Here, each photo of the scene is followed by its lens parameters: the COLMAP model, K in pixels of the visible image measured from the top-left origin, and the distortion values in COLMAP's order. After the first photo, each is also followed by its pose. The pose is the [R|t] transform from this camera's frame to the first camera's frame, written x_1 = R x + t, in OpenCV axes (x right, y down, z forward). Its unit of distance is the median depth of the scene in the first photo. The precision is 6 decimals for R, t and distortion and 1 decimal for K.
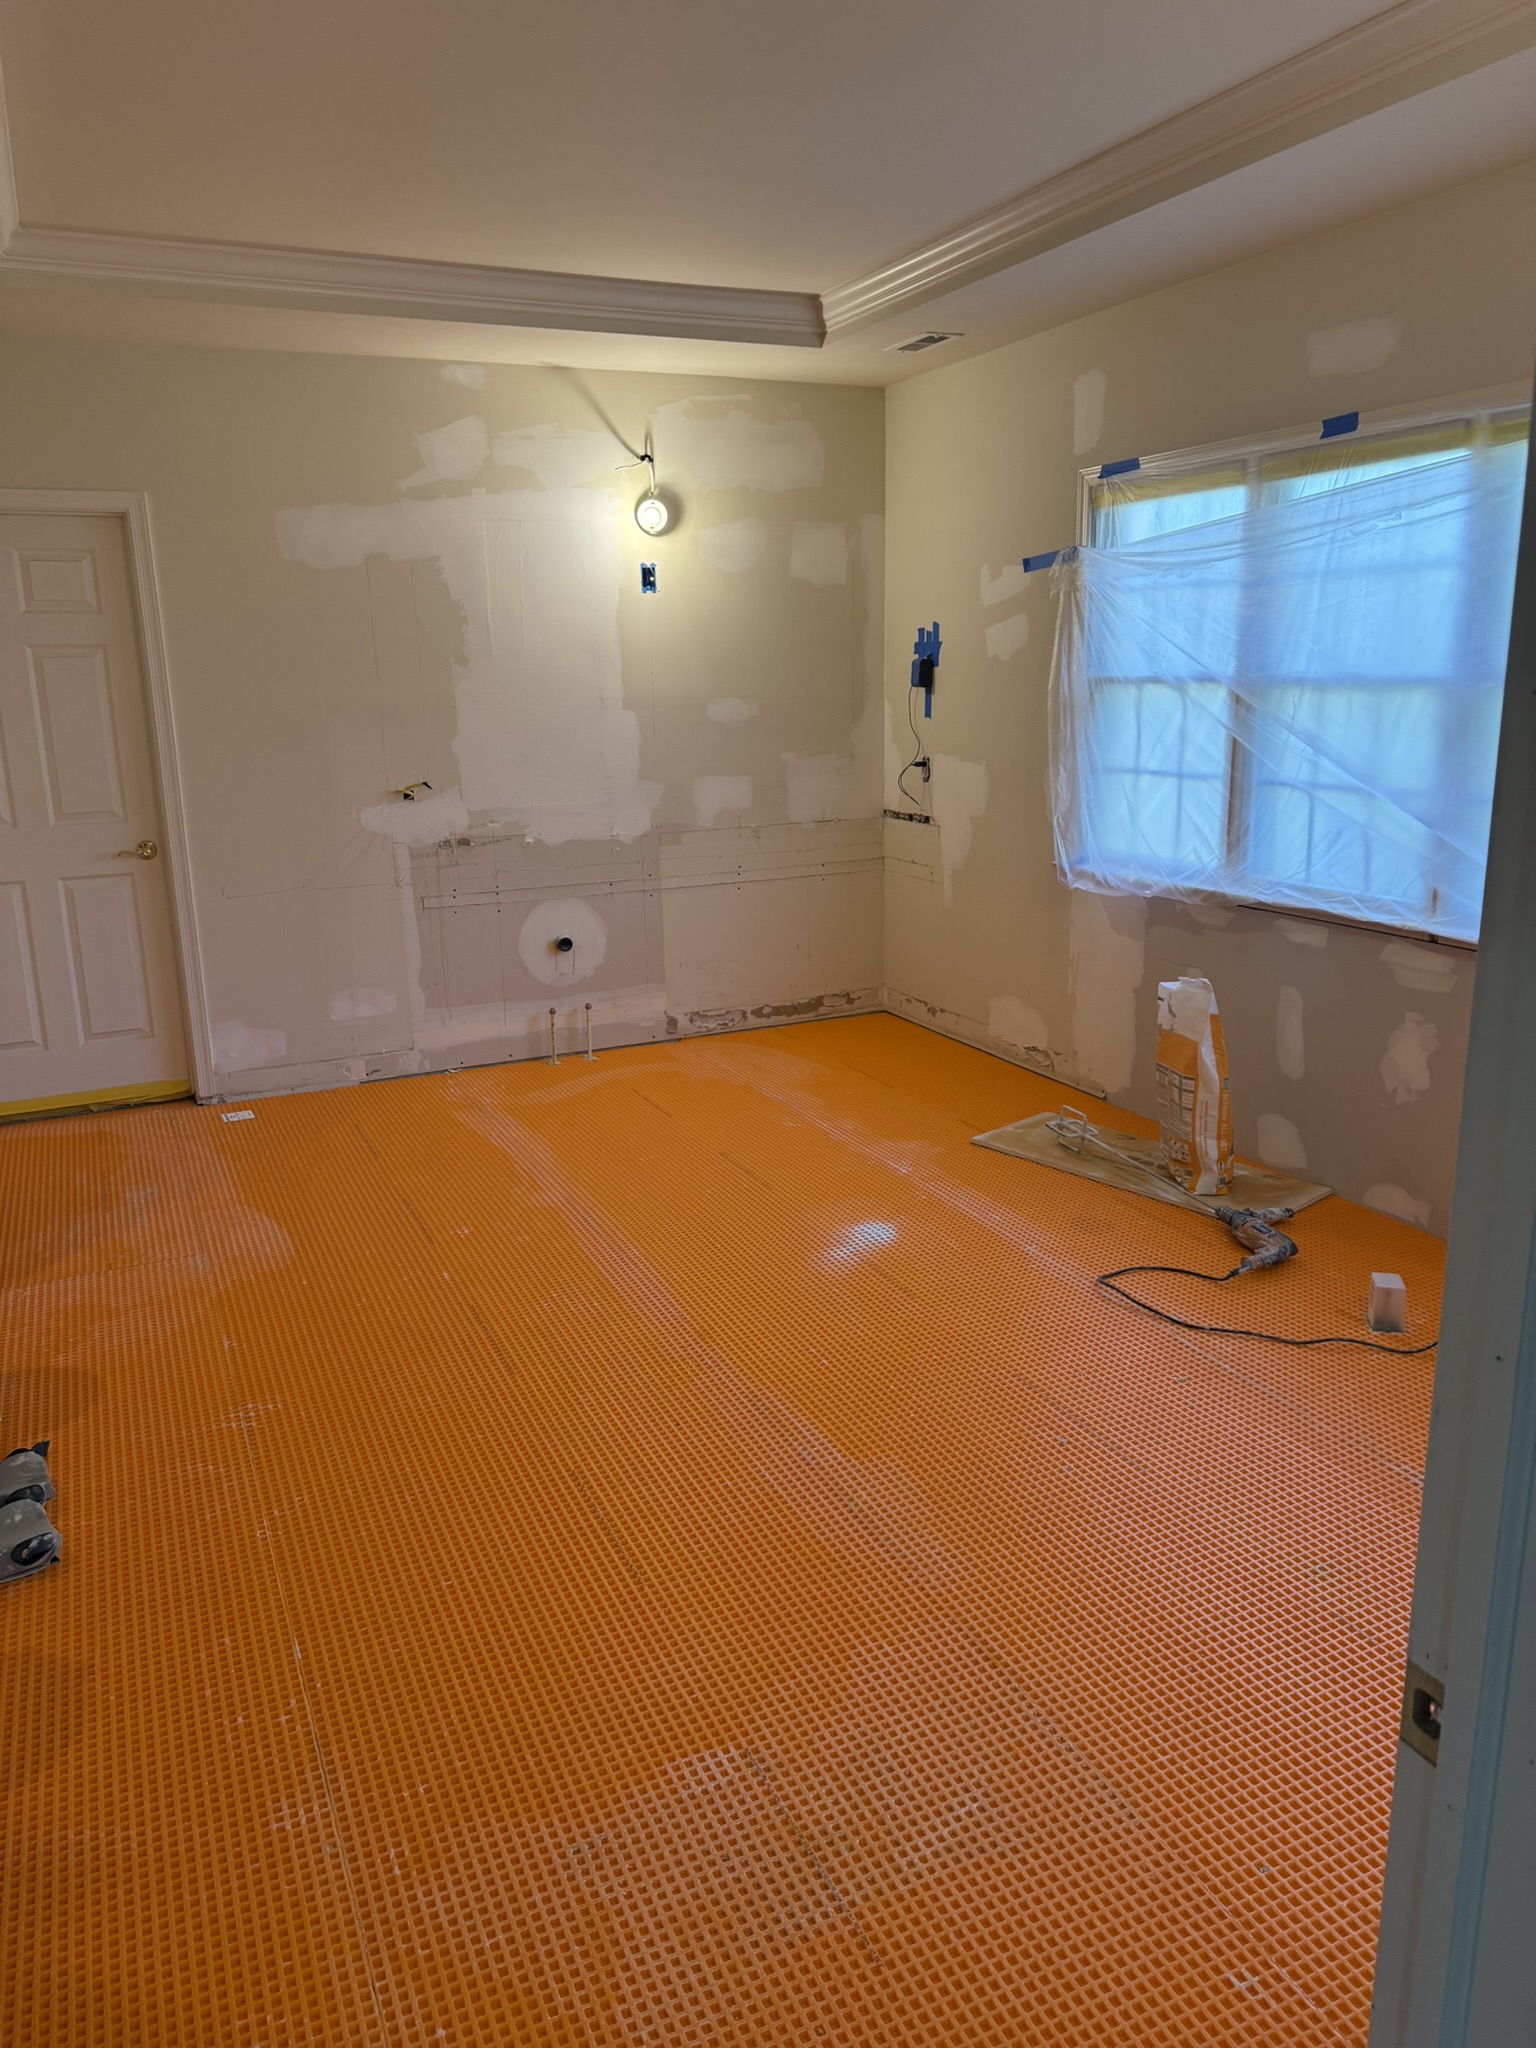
lens RADIAL K [[1430.4, 0, 755.2], [0, 1430.4, 1037.2], [0, 0, 1]] dist [0.062799, -0.077495]
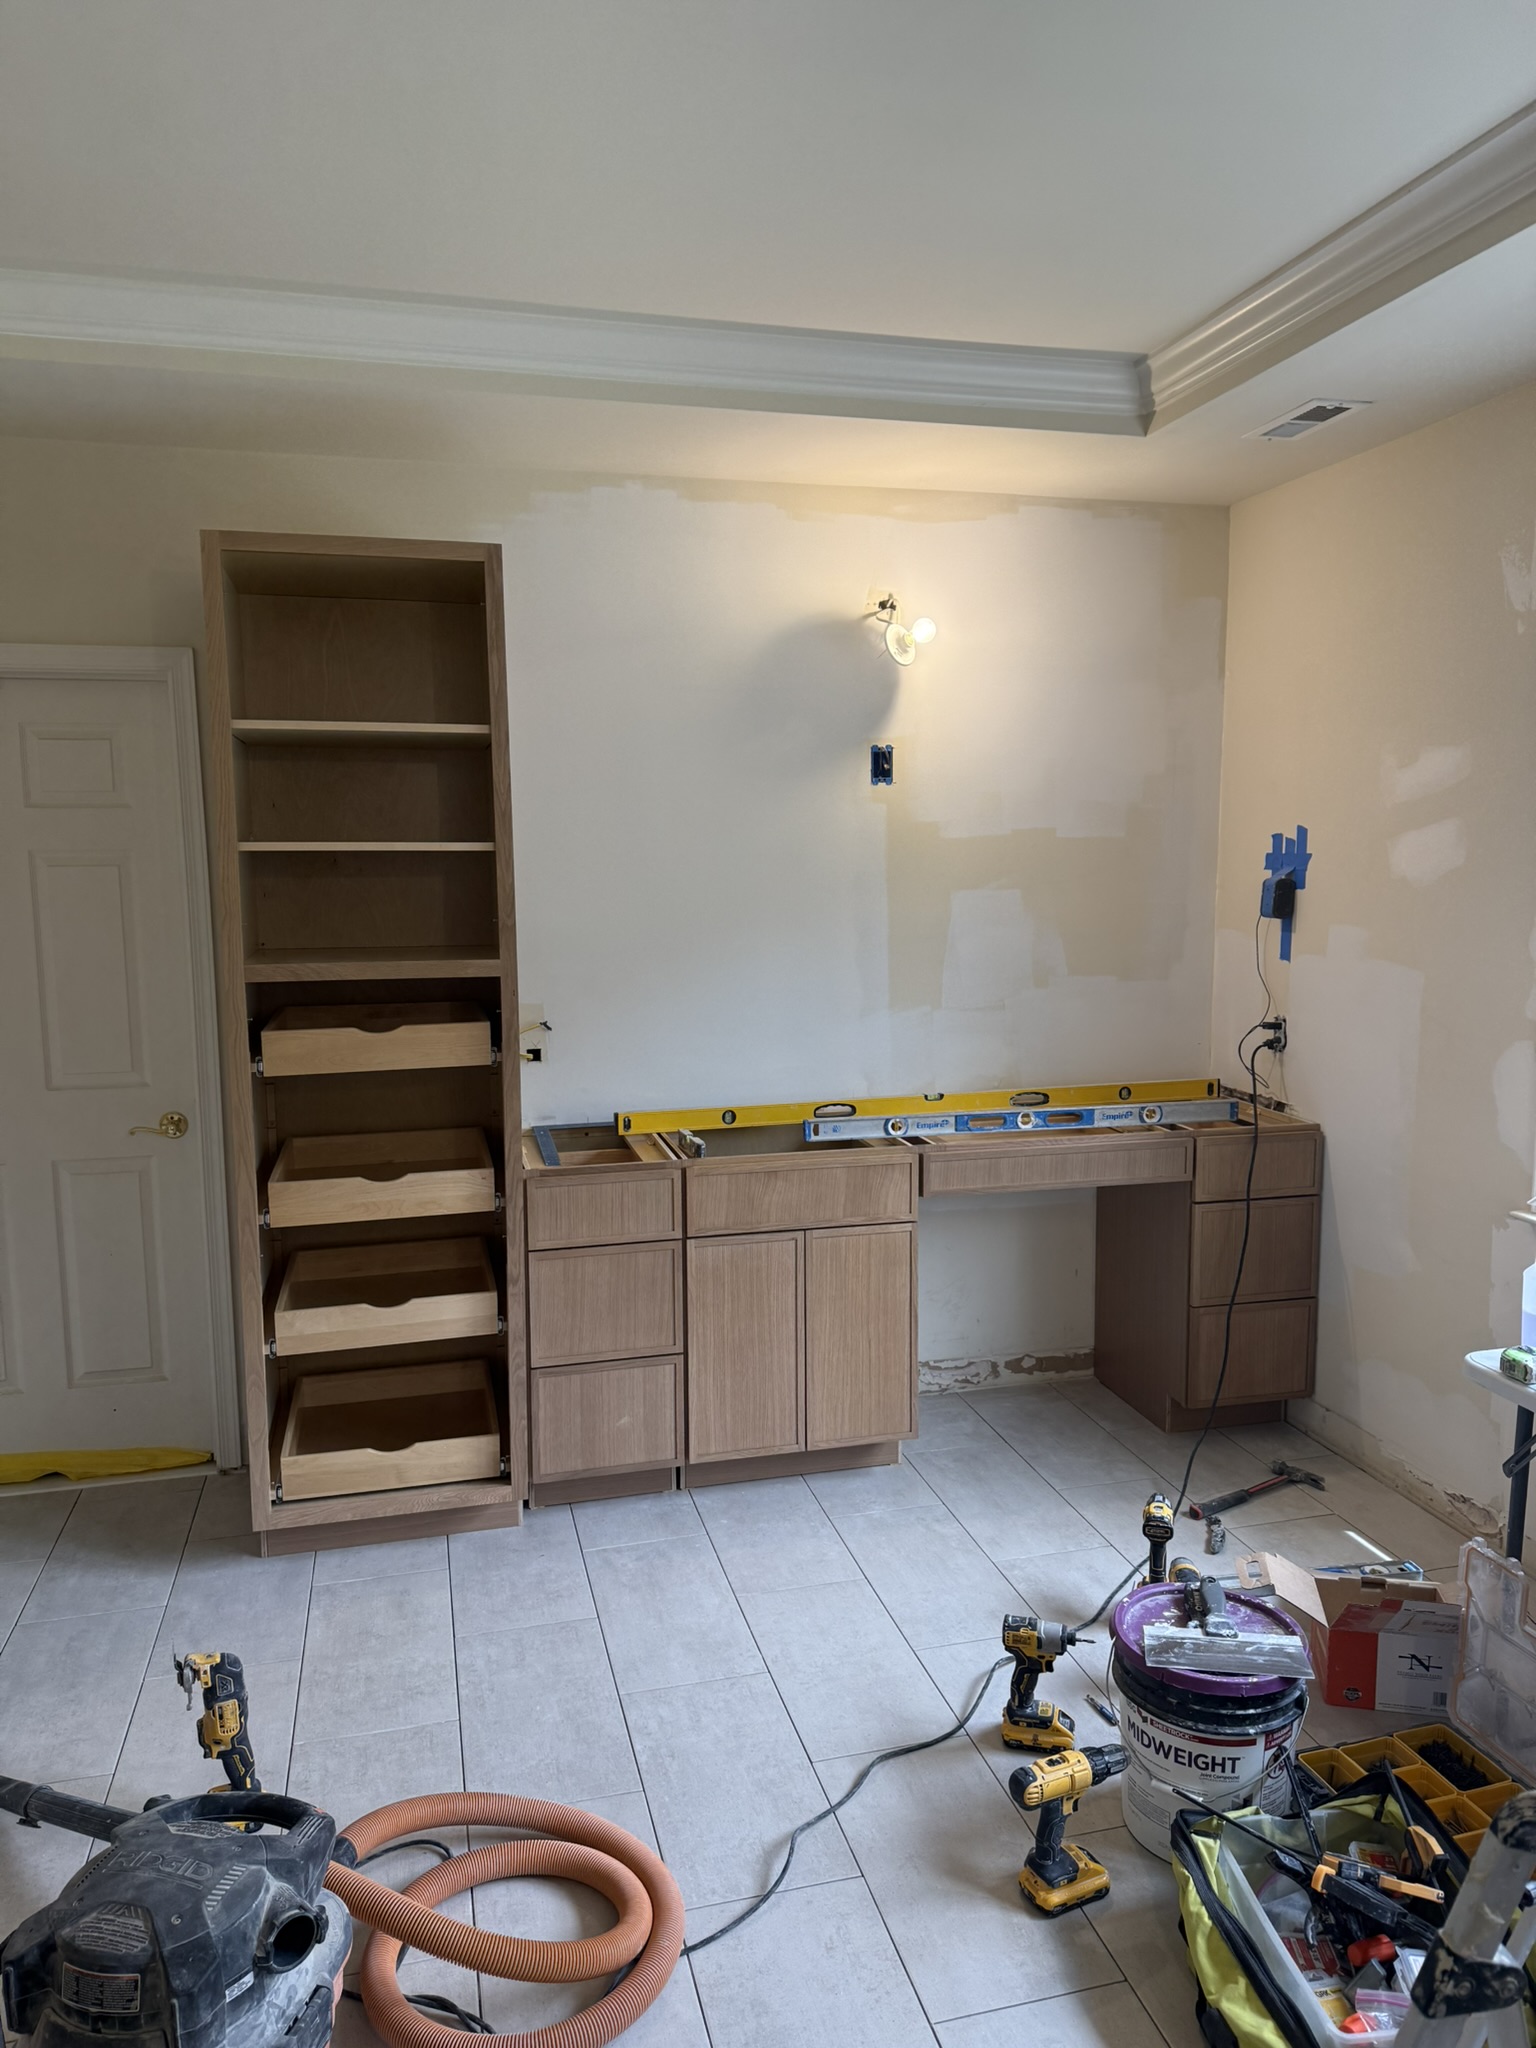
lens RADIAL K [[1430.4, 0, 765.1], [0, 1430.4, 1028.9], [0, 0, 1]] dist [0.062799, -0.077495]
pose [[0.982294, 0.036604, -0.183737, 0.004849], [-0.059442, 0.990947, -0.120374, -0.096592], [0.177667, 0.129164, 0.975577, 0.302855]]
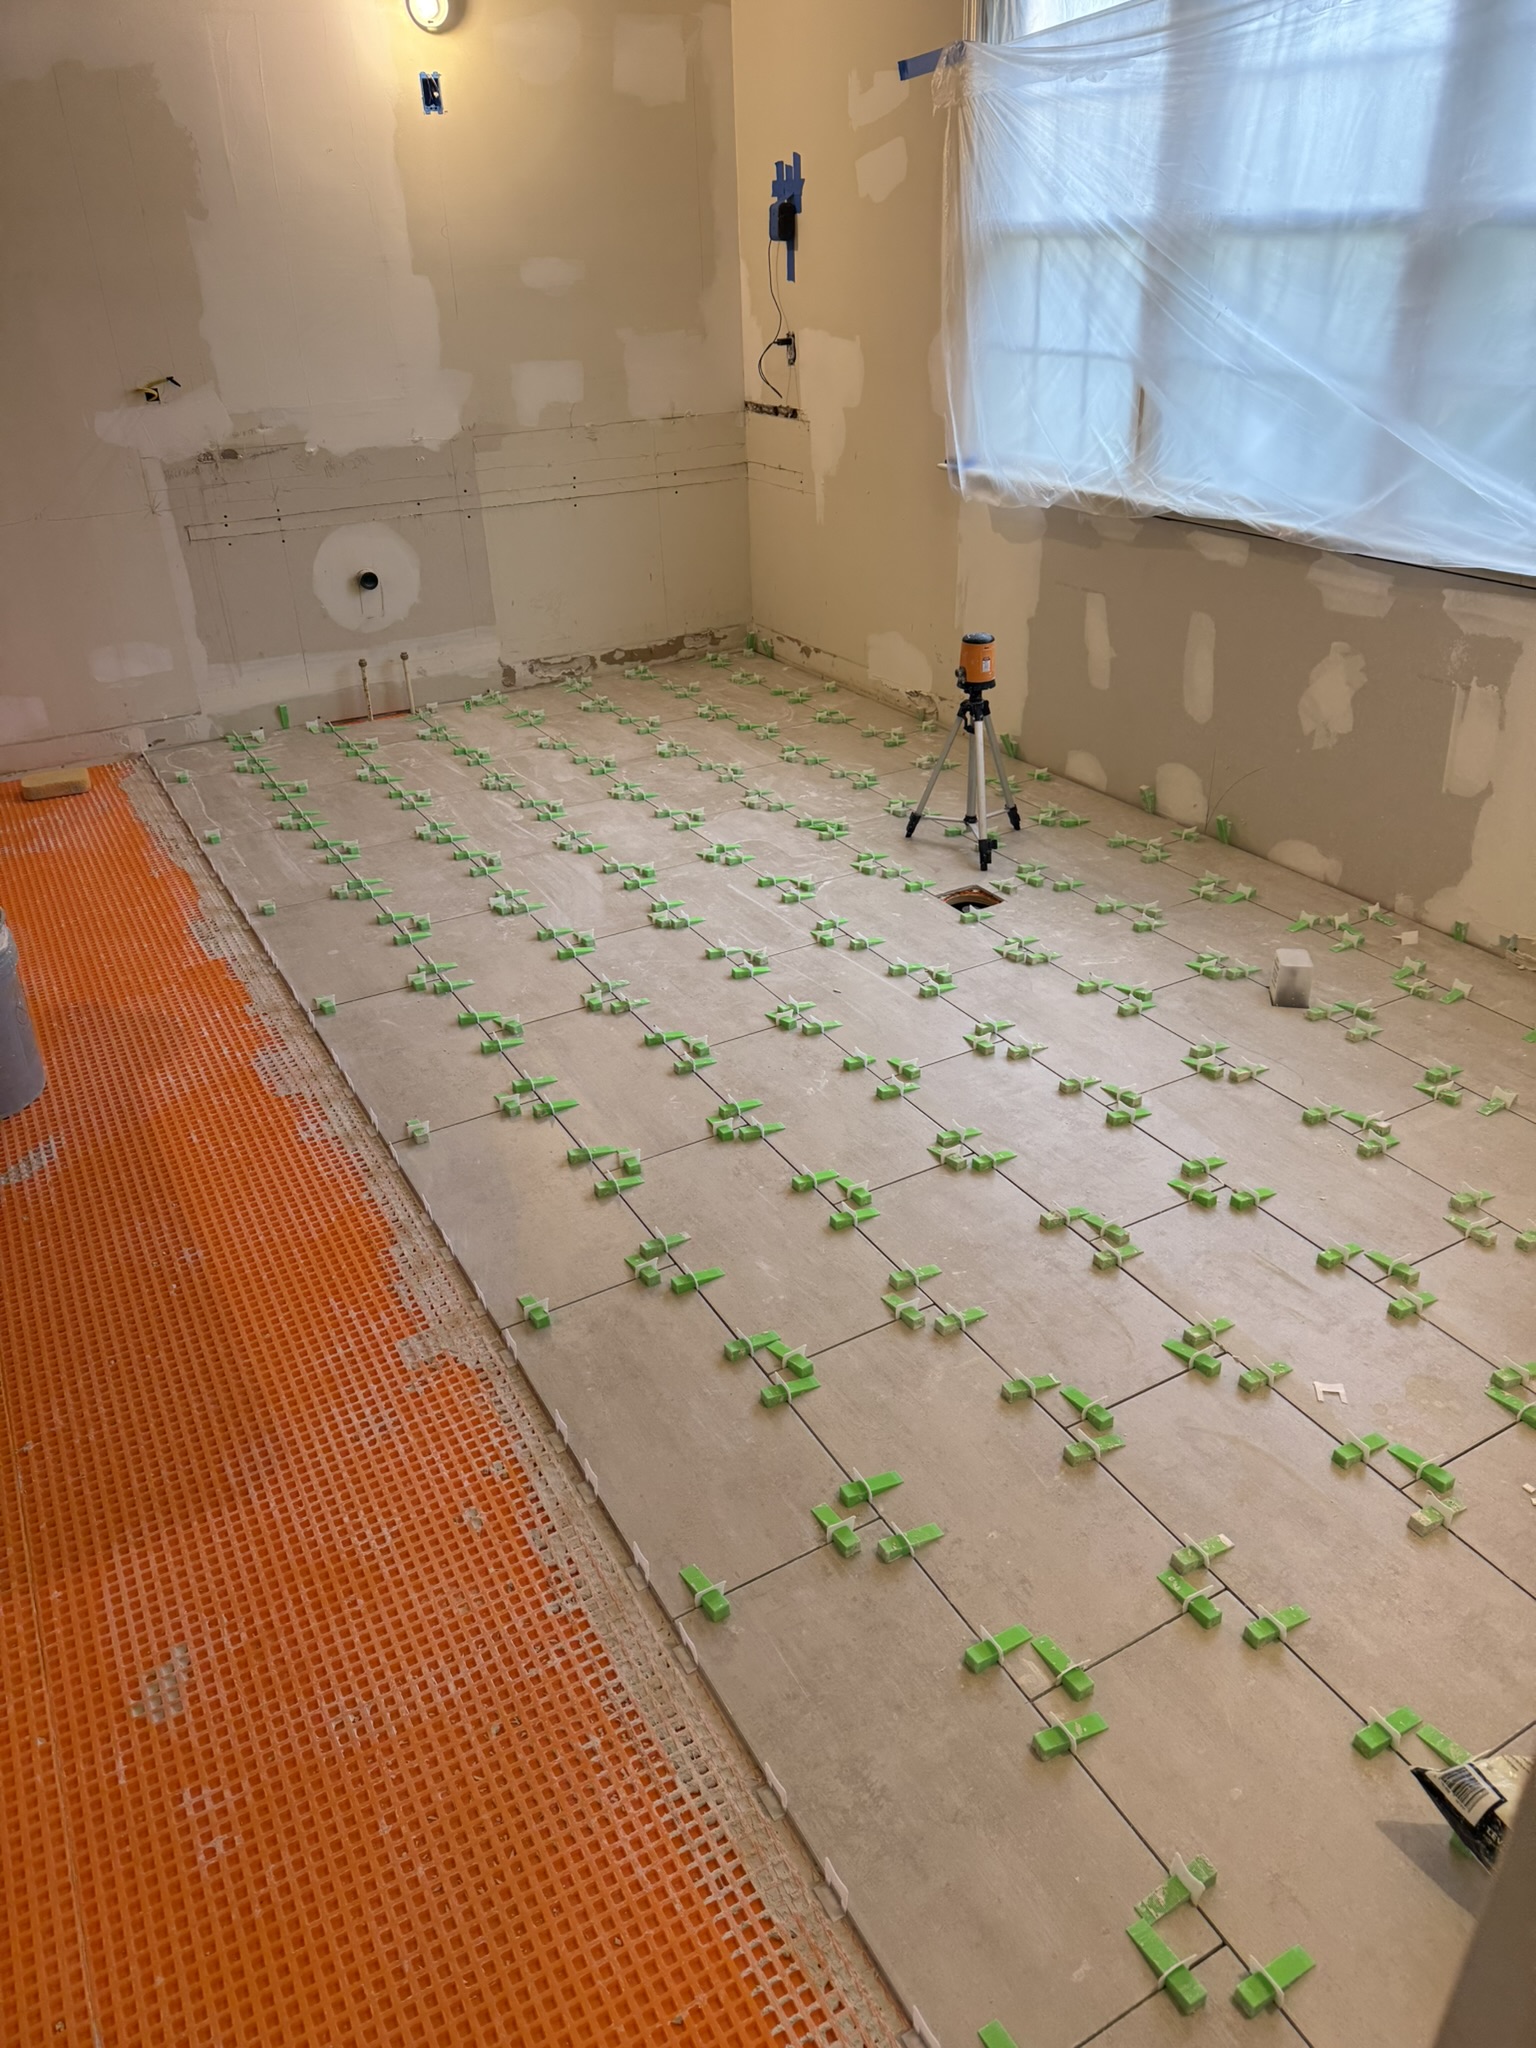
lens RADIAL K [[1430.4, 0, 762.2], [0, 1430.4, 1003.0], [0, 0, 1]] dist [0.062799, -0.077495]
pose [[0.996896, -0.046626, 0.063431, 0.032741], [0.030103, 0.970277, 0.240116, -0.020391], [-0.072741, -0.237462, 0.968670, 0.099135]]
